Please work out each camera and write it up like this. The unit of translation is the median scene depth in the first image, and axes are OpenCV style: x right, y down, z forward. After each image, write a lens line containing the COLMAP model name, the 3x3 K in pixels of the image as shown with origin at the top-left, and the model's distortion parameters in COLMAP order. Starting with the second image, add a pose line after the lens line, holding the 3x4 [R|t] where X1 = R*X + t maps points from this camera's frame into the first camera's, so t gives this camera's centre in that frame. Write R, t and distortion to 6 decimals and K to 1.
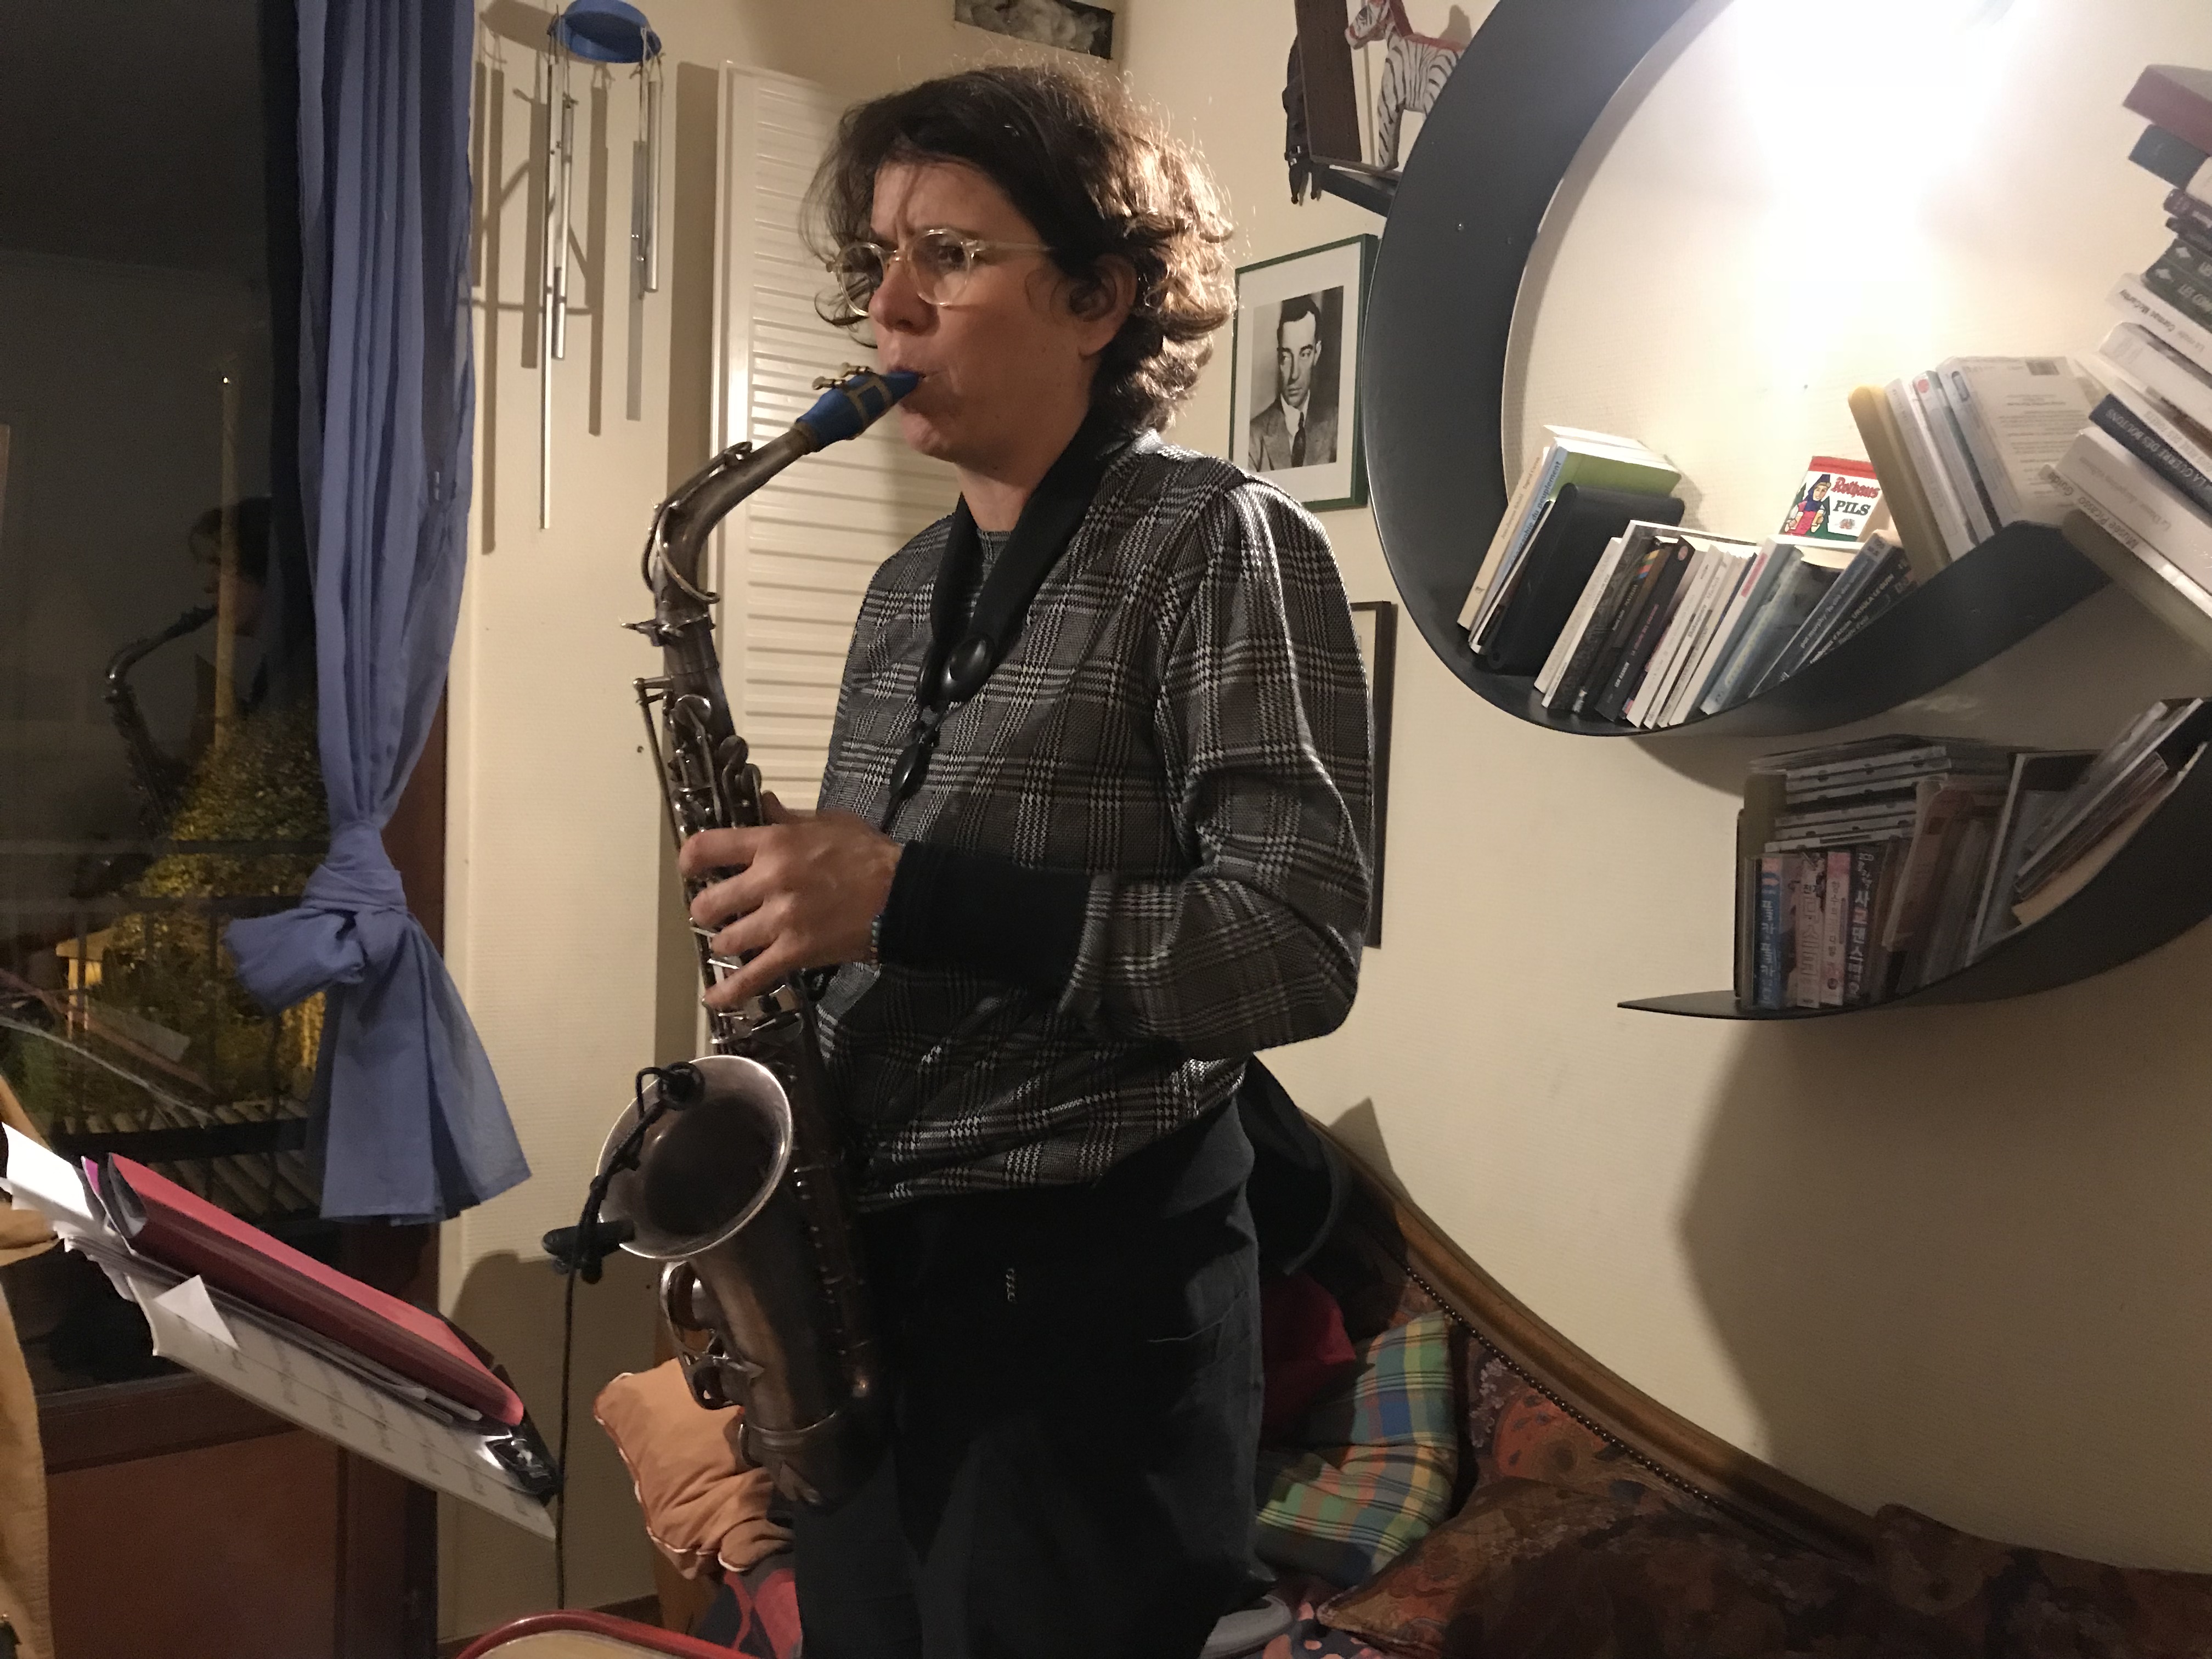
lens RADIAL K [[1836.1, 0, 1107.9], [0, 1836.1, 809.2], [0, 0, 1]] dist [0.106020, -0.160813]
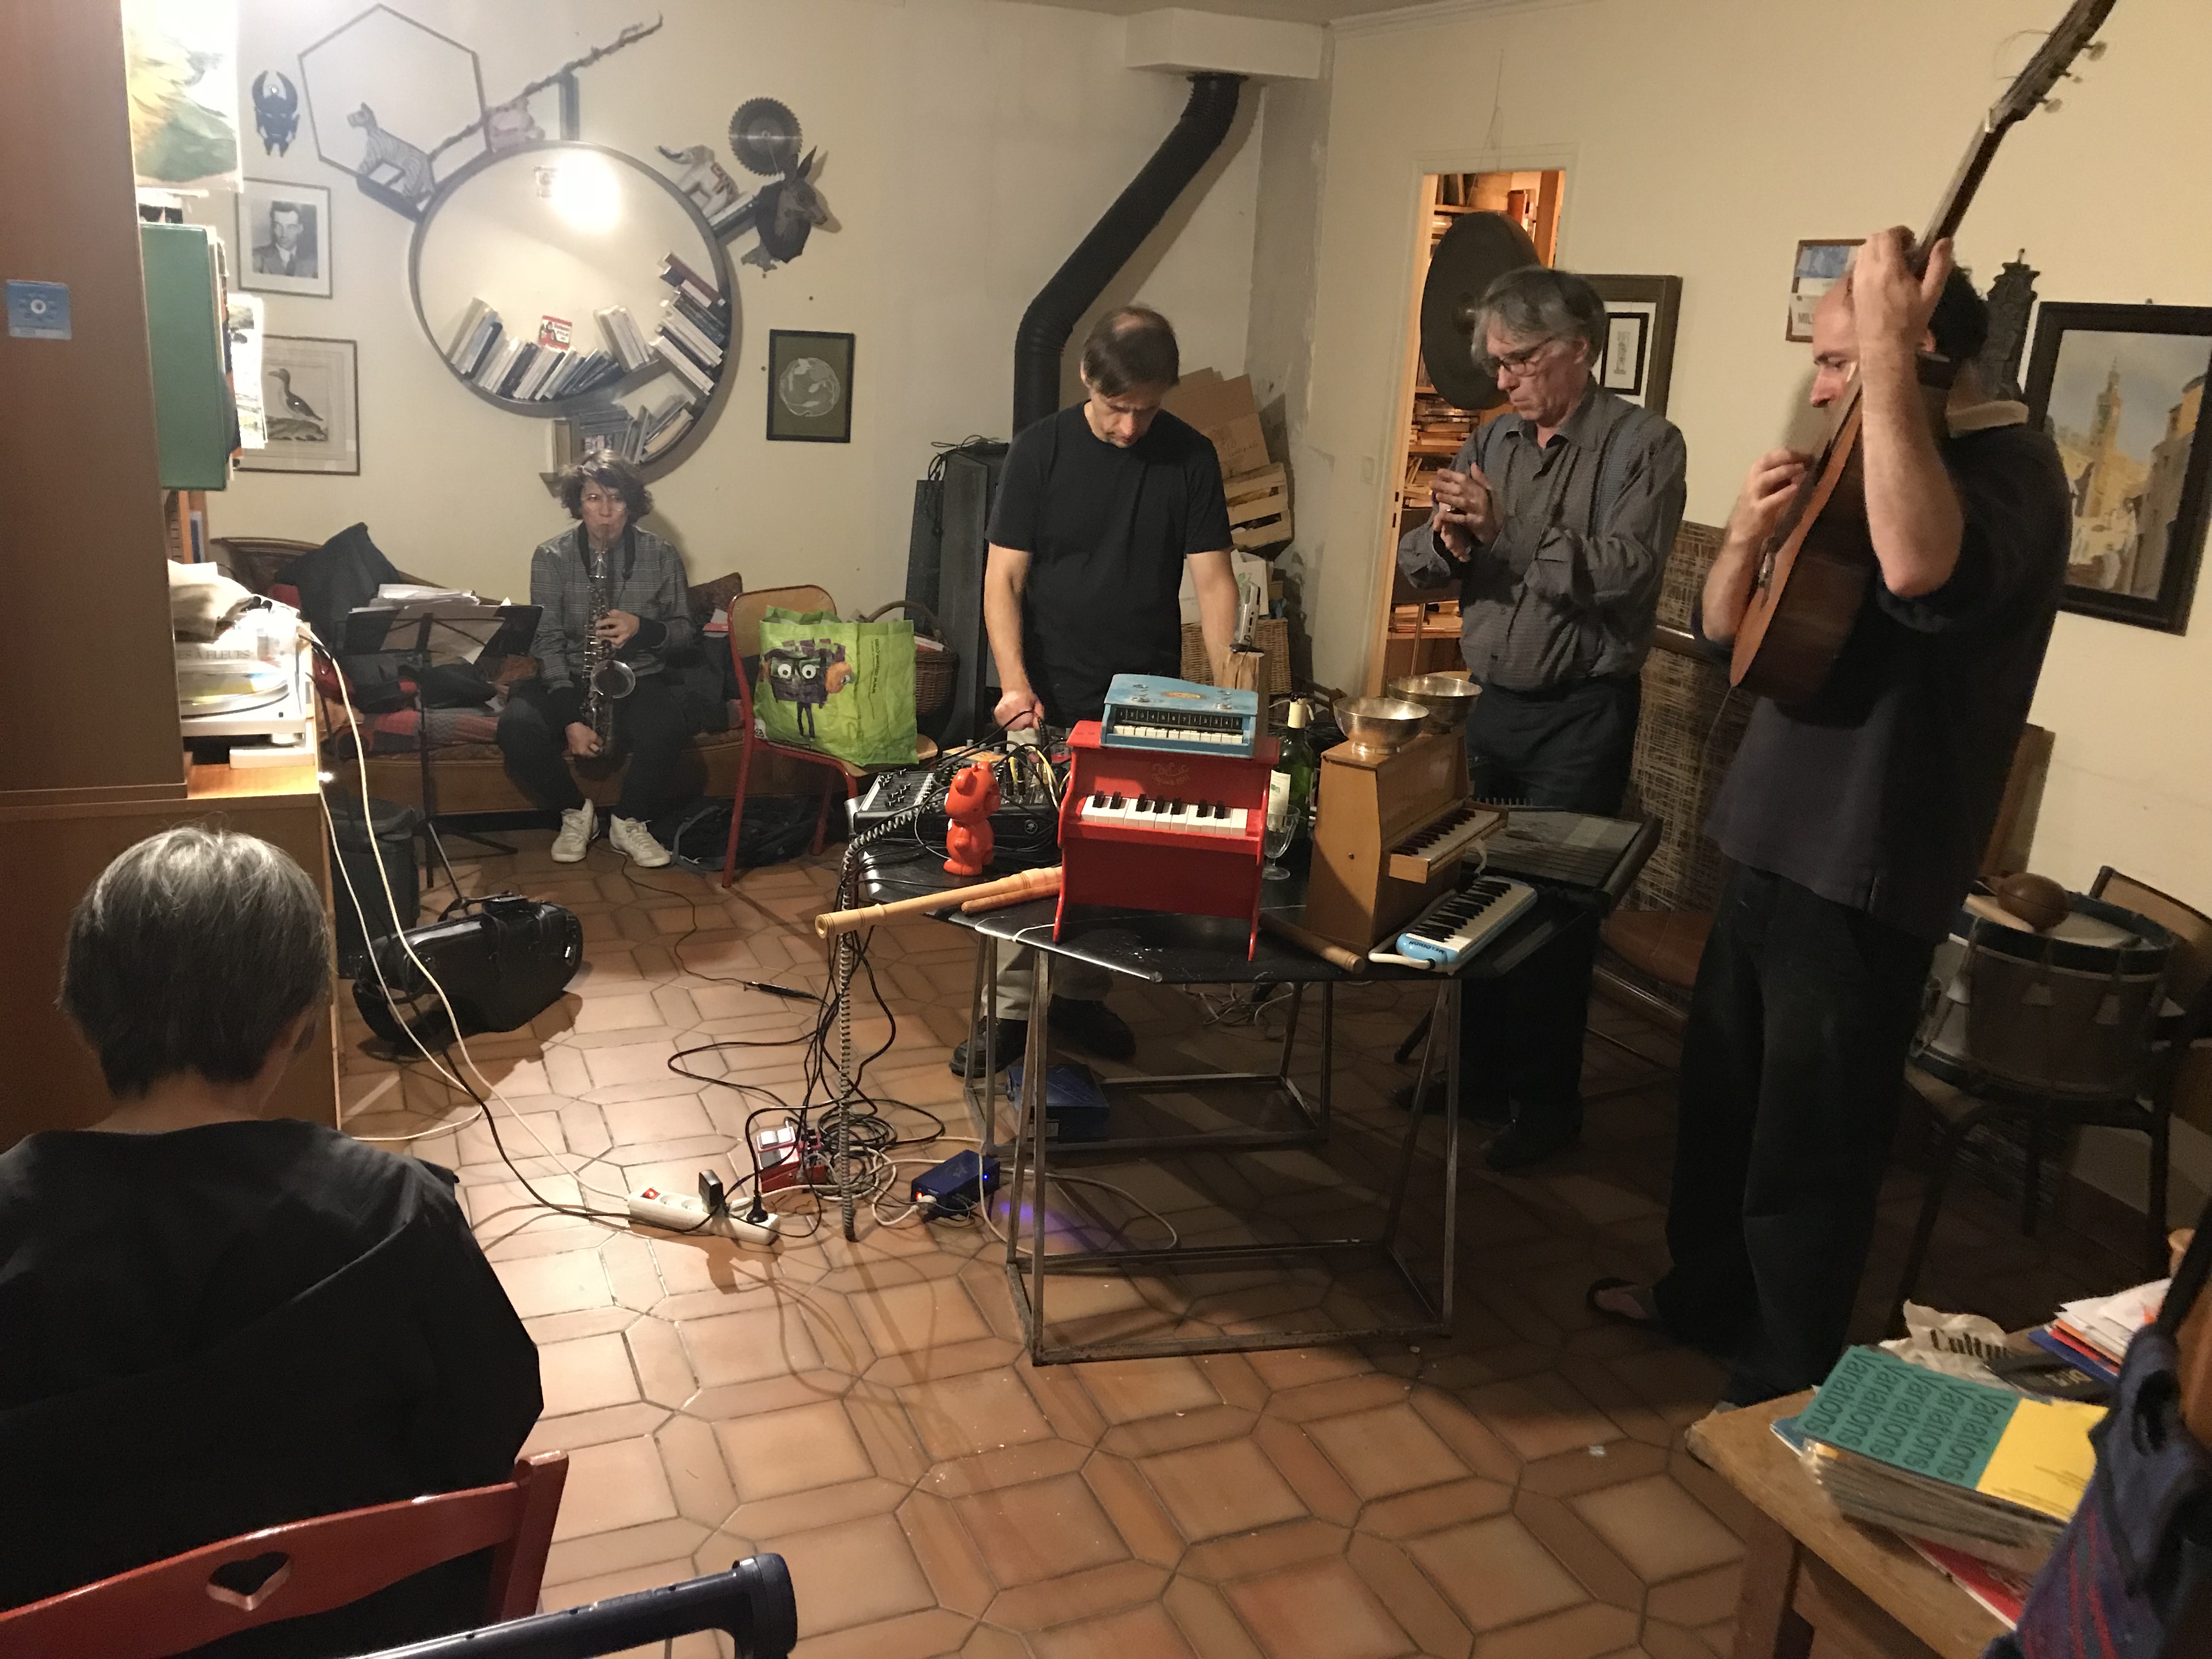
lens RADIAL K [[1767.6, 0, 1098.0], [0, 1767.6, 788.5], [0, 0, 1]] dist [0.005005, 0.003517]
pose [[0.177096, -0.291001, 0.940189, -2.593401], [-0.034262, 0.952887, 0.301384, -0.353949], [-0.983597, -0.085587, 0.158782, -0.559297]]
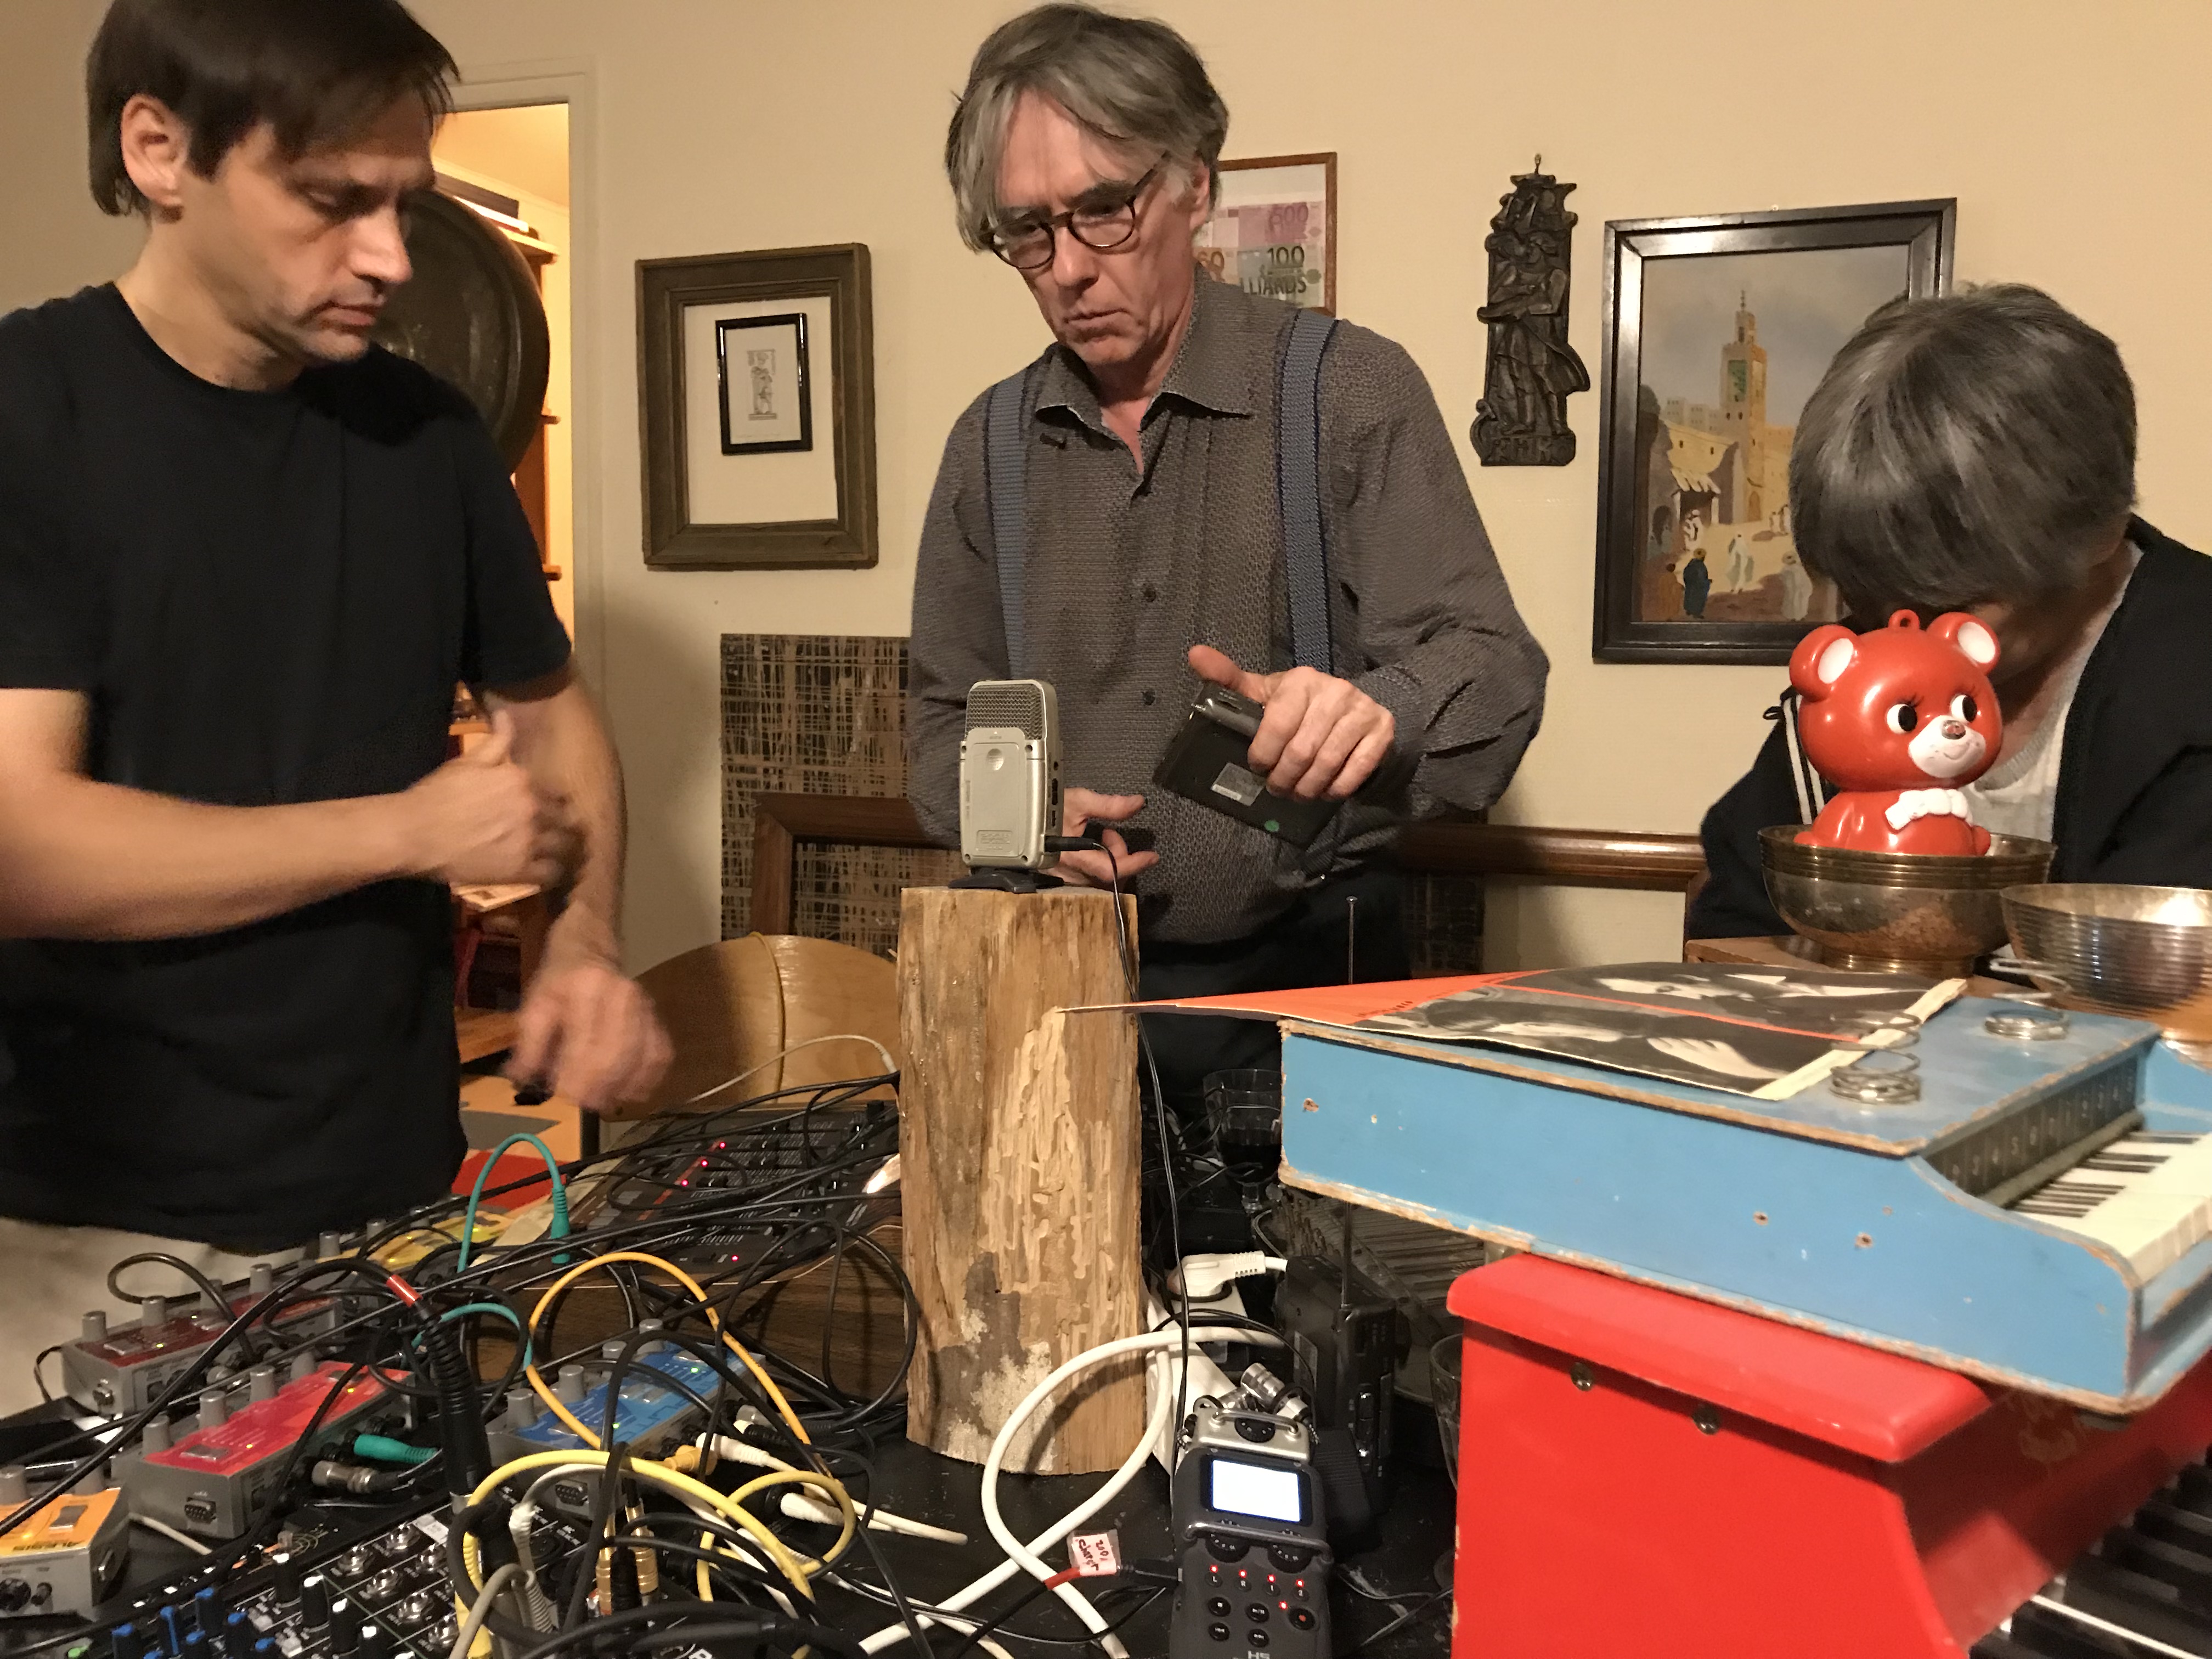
lens RADIAL K [[1816.2, 0, 1148.0], [0, 1816.2, 832.0], [0, 0, 1]] dist [0.066918, -0.170676]
pose [[-0.630654, -0.127105, 0.765585, -1.354825], [-0.019023, 0.988732, 0.148483, -0.069709], [-0.775831, 0.079078, -0.625966, -0.091069]]
